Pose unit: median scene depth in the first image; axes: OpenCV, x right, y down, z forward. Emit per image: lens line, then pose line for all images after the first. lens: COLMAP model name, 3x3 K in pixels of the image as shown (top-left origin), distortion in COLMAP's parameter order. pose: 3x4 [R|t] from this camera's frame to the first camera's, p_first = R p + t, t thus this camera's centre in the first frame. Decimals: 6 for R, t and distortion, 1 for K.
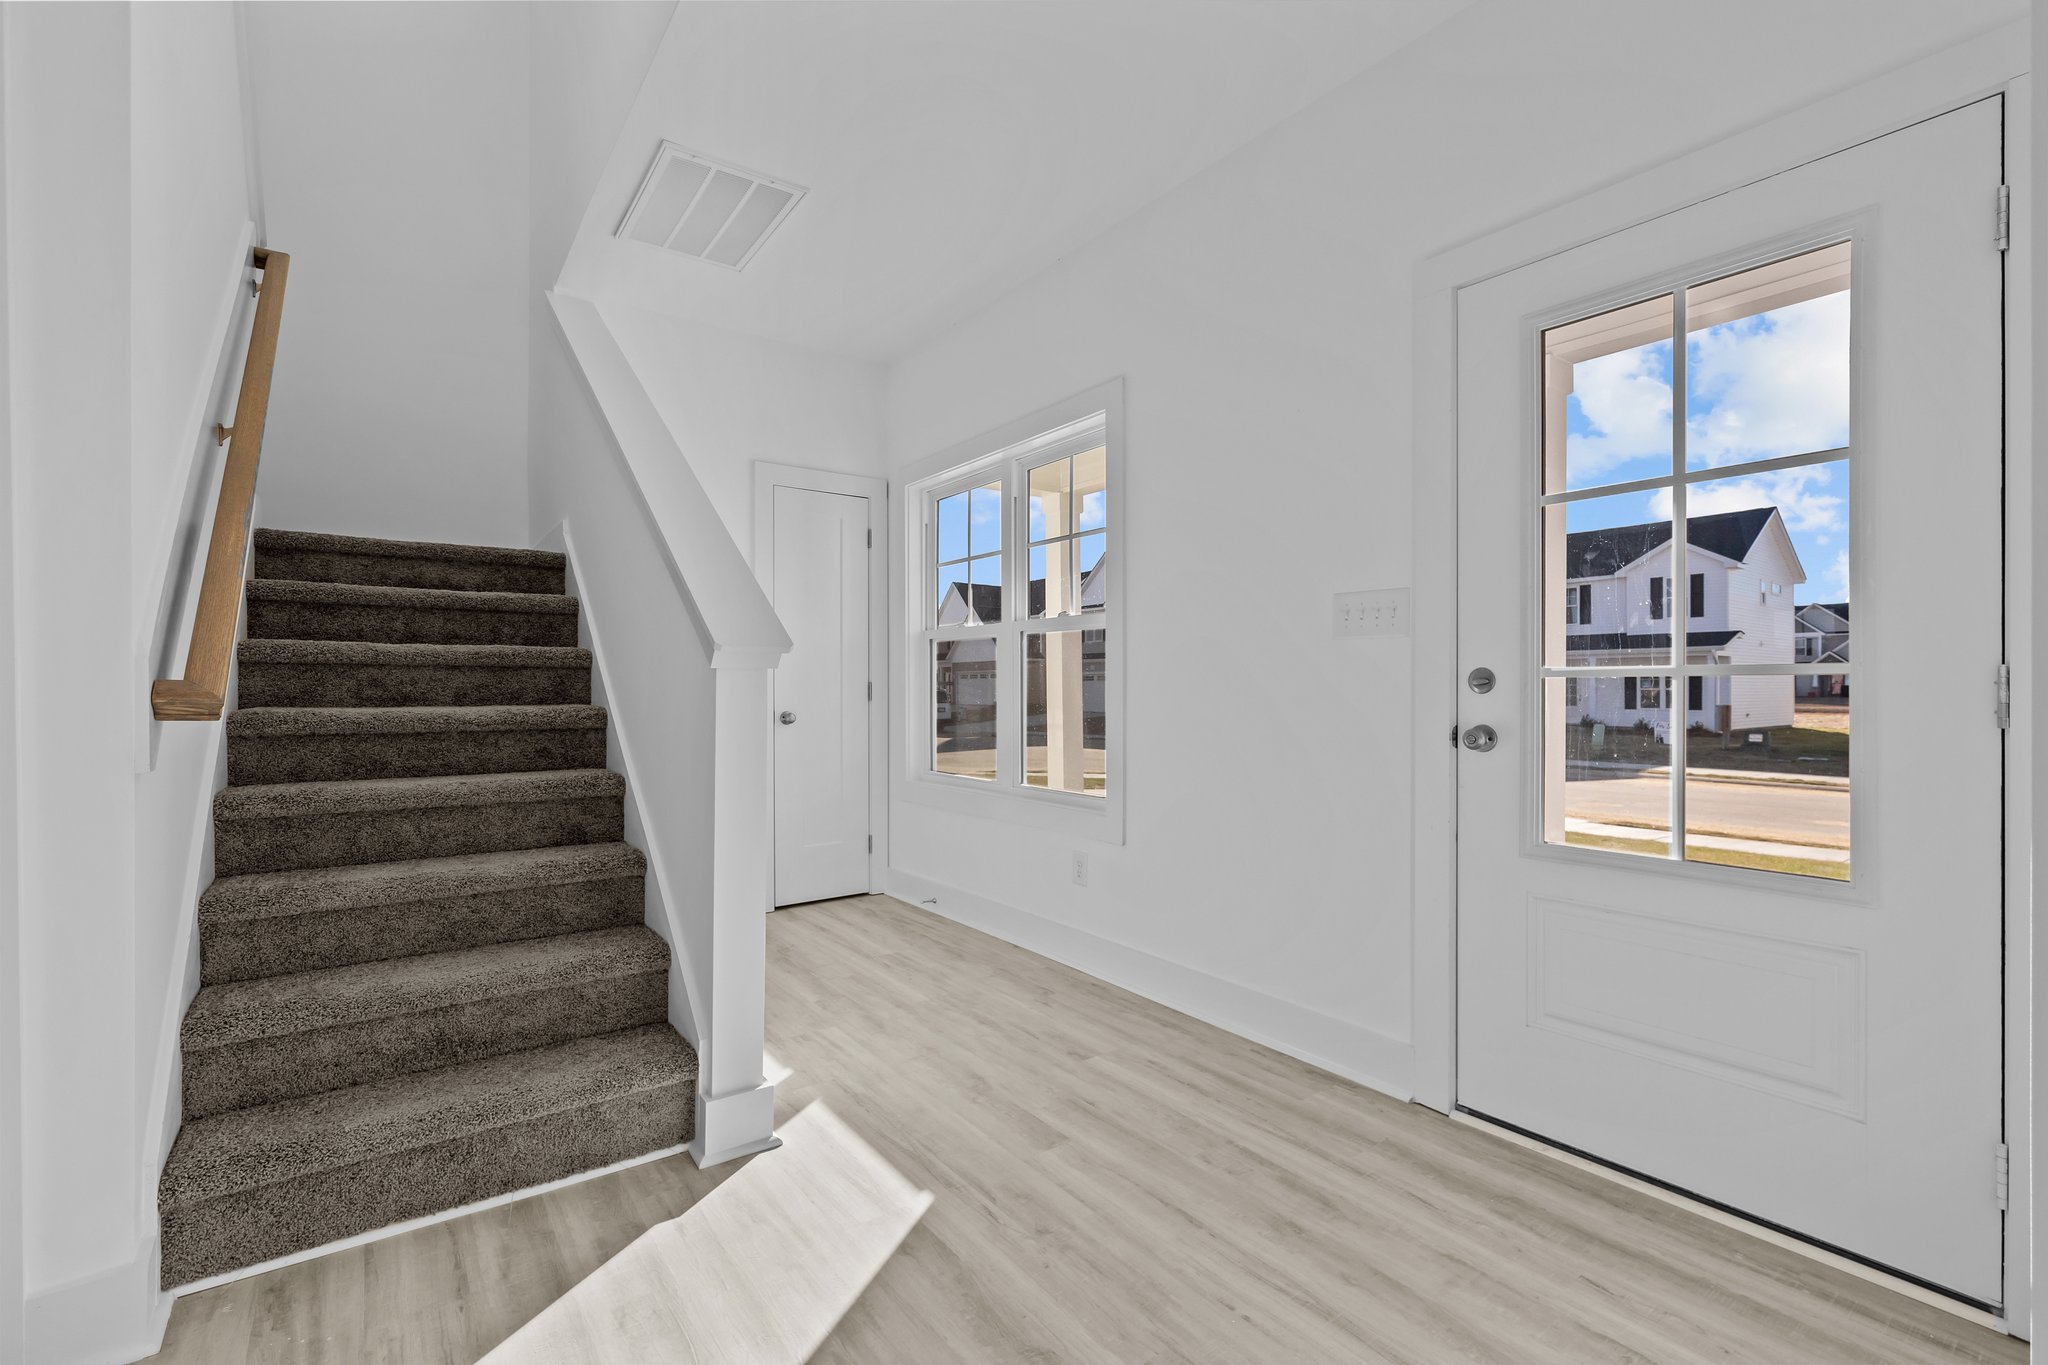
lens RADIAL K [[884.8, 0, 1016.8], [0, 884.8, 690.9], [0, 0, 1]] dist [0.001172, -0.000424]
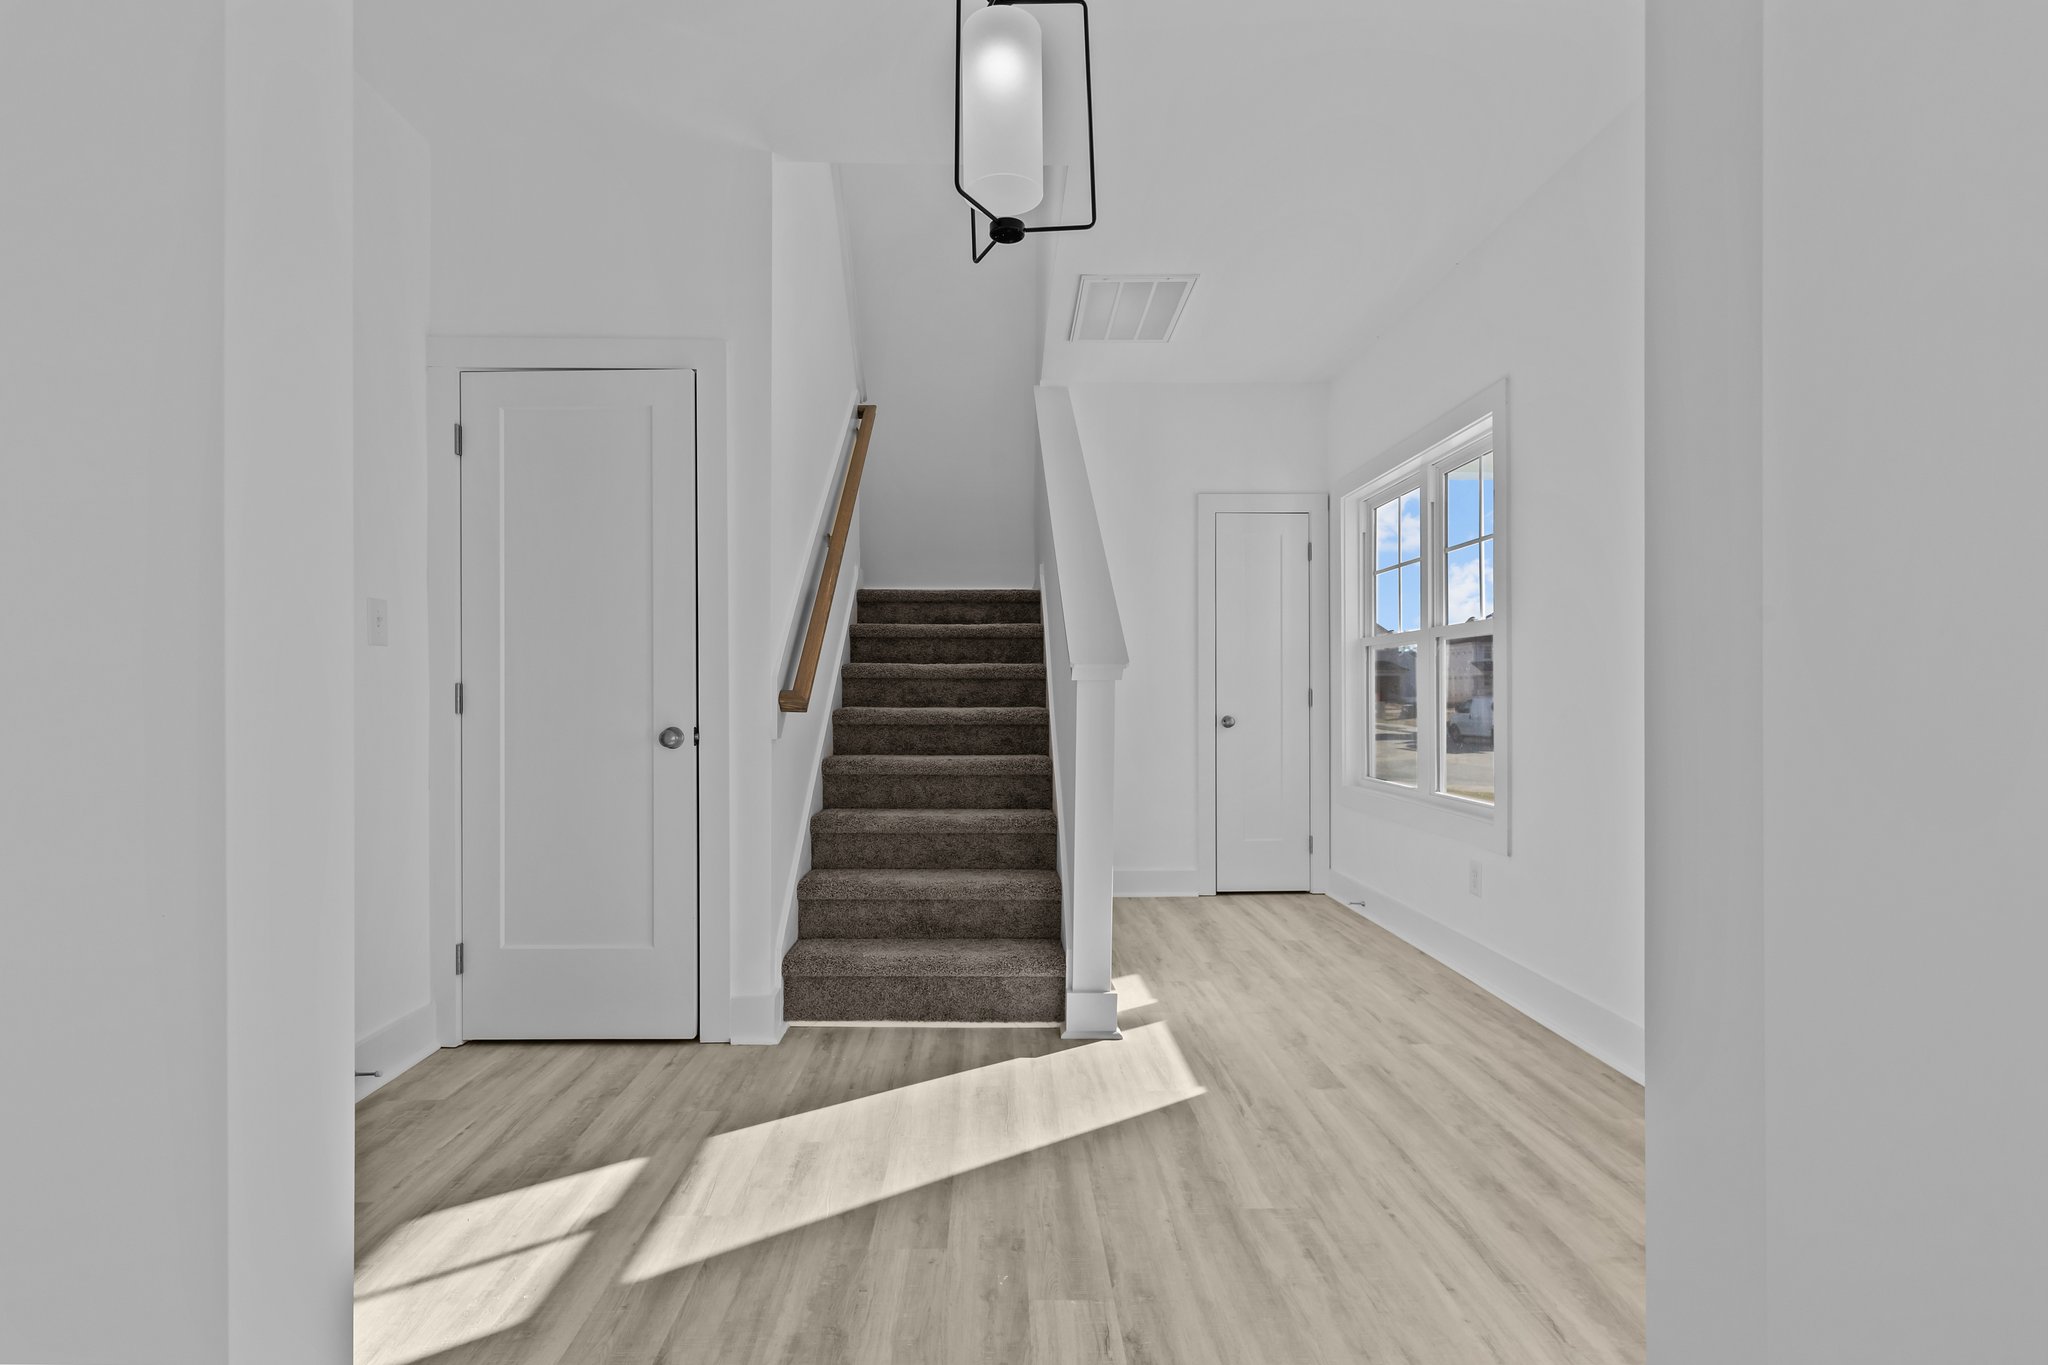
lens RADIAL K [[956.7, 0, 1014.9], [0, 956.7, 686.7], [0, 0, 1]] dist [0.004791, -0.000344]
pose [[0.820098, -0.004203, -0.572207, 0.406960], [-0.002371, 0.999939, -0.010743, 0.000485], [0.572218, 0.010167, 0.820039, -0.260695]]
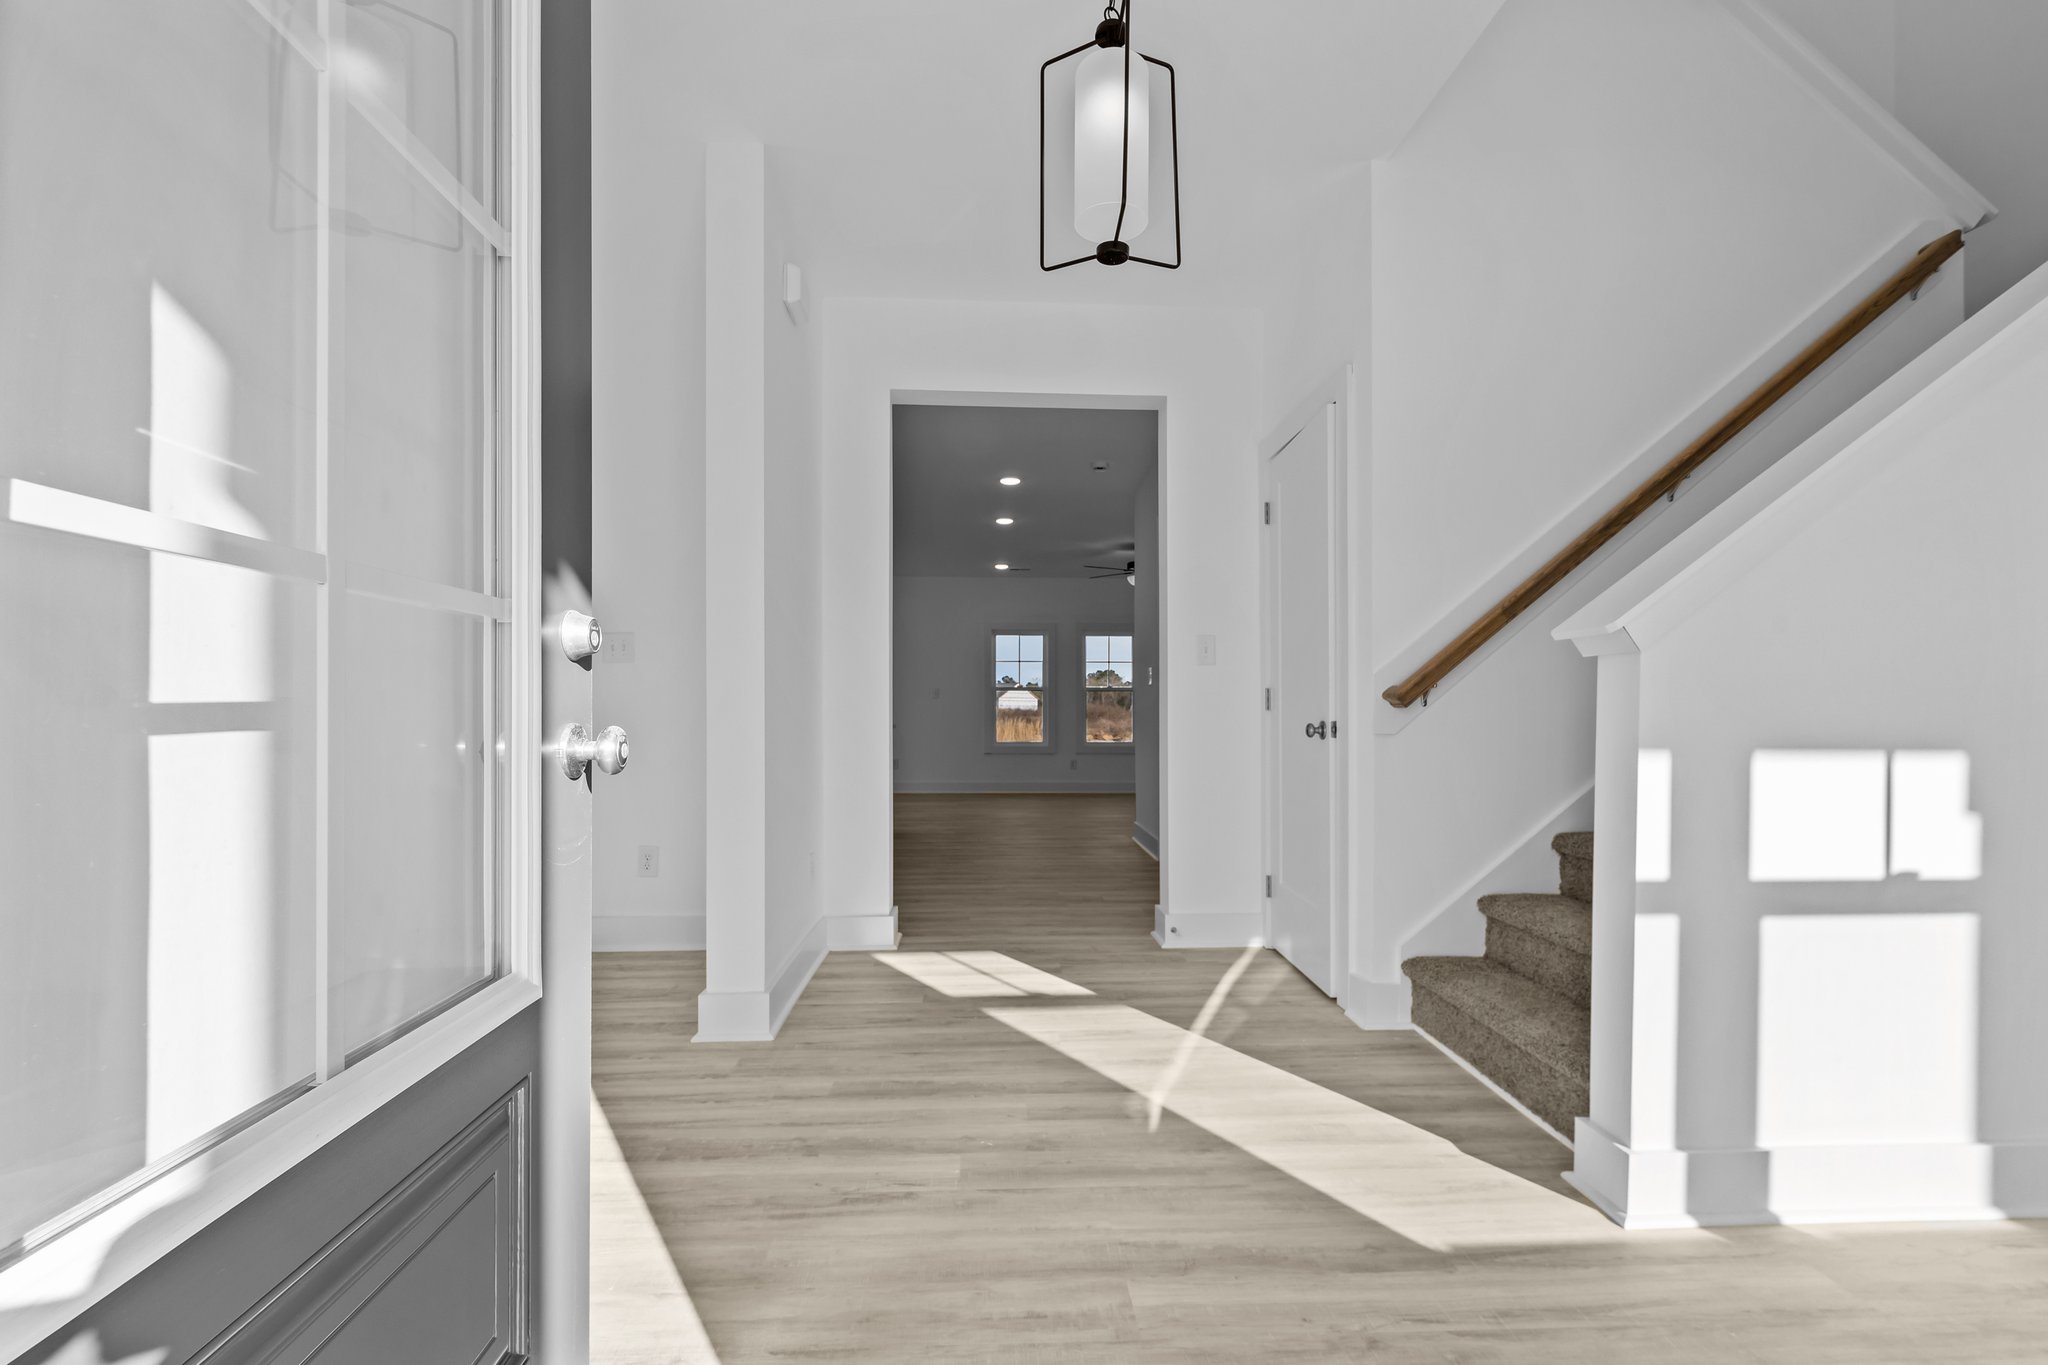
lens RADIAL K [[884.8, 0, 1027.5], [0, 884.8, 703.2], [0, 0, 1]] dist [0.001172, -0.000424]
pose [[-0.547202, -0.008571, -0.836957, 0.705685], [-0.001577, 0.999956, -0.009208, 0.028676], [0.836999, -0.003719, -0.547192, 0.944725]]
